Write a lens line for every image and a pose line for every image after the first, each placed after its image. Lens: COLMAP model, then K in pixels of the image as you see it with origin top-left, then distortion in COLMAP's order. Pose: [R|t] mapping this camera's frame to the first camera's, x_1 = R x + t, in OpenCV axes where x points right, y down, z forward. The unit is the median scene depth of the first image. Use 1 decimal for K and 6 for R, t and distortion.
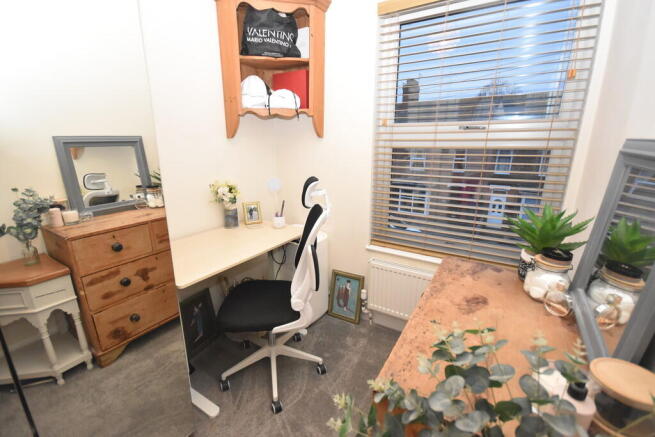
lens RADIAL K [[294.1, 0, 323.2], [0, 294.1, 221.0], [0, 0, 1]] dist [0.010014, -0.002343]
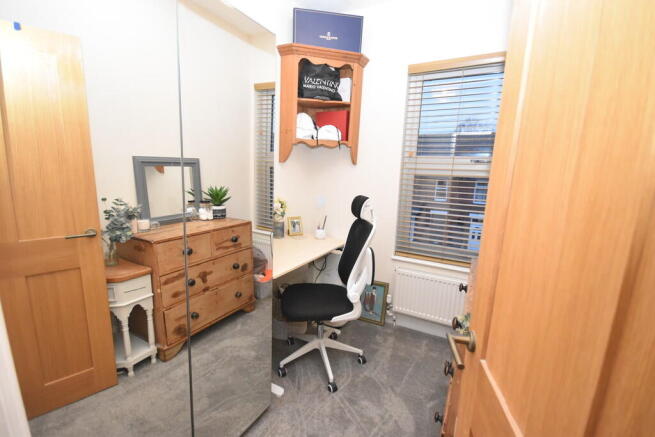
lens RADIAL K [[294.1, 0, 330.7], [0, 294.1, 219.4], [0, 0, 1]] dist [0.010014, -0.002343]
pose [[0.996822, 0.021543, 0.076695, -0.218858], [-0.014328, 0.995524, -0.093413, 0.059725], [-0.078365, 0.092017, 0.992669, -0.185695]]
